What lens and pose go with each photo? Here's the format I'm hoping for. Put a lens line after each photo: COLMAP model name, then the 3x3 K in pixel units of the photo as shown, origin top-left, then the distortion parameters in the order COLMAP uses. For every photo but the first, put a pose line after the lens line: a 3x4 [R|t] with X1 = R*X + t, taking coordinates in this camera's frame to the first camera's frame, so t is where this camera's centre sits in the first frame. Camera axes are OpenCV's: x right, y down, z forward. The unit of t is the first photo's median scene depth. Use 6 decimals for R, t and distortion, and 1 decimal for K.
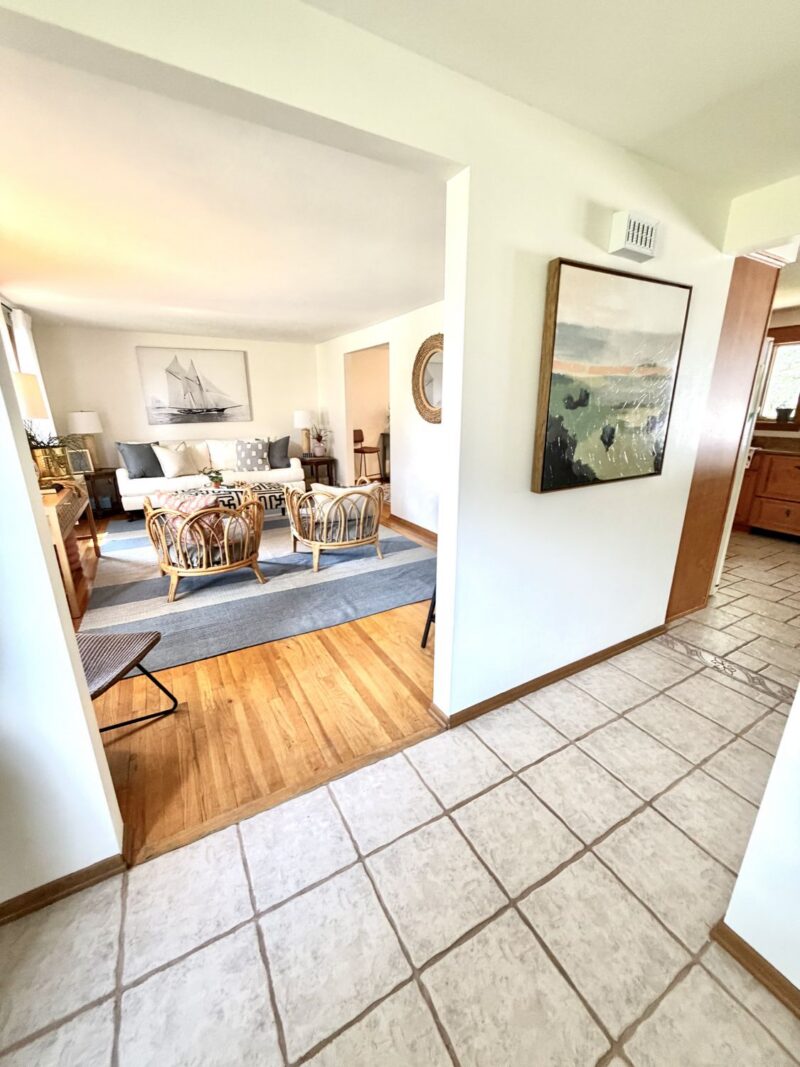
lens RADIAL K [[426.5, 0, 400.0], [0, 426.5, 533.5], [0, 0, 1]] dist [0.000363, 0.000101]
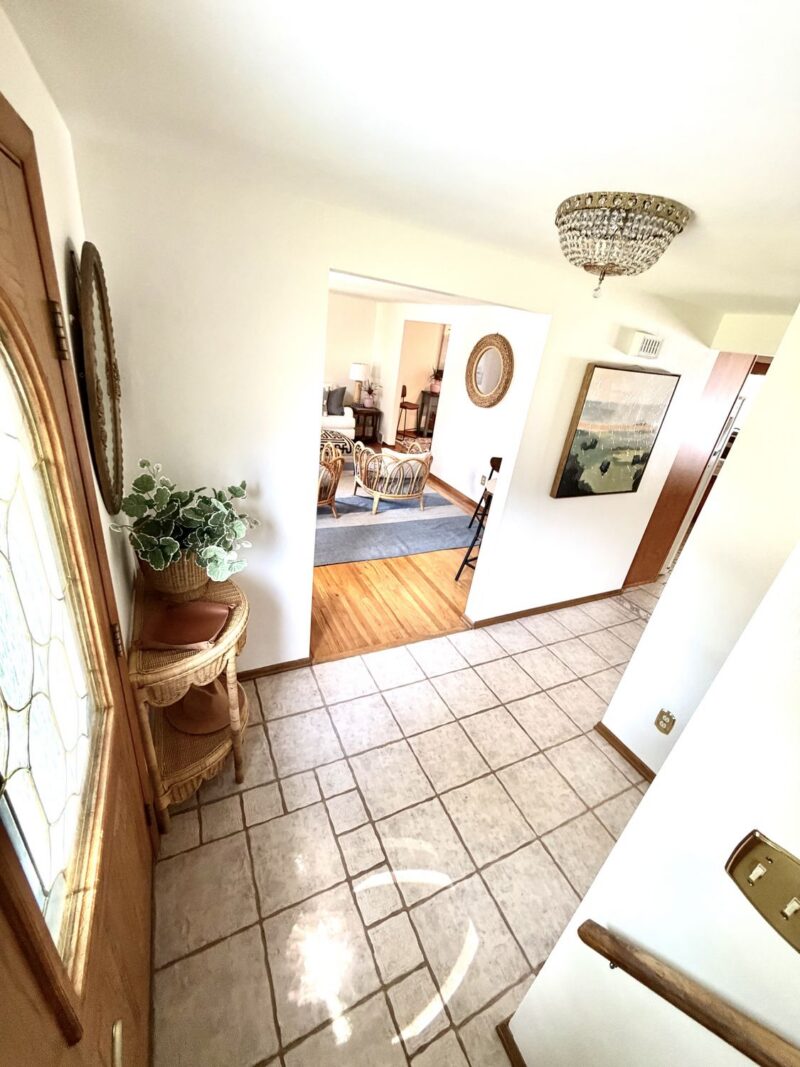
lens RADIAL K [[426.5, 0, 400.0], [0, 426.5, 533.5], [0, 0, 1]] dist [0.000363, 0.000101]
pose [[0.989666, 0.143130, 0.008651, -0.127394], [-0.142849, 0.978895, 0.146143, -0.058603], [0.012449, -0.145869, 0.989226, -0.321799]]
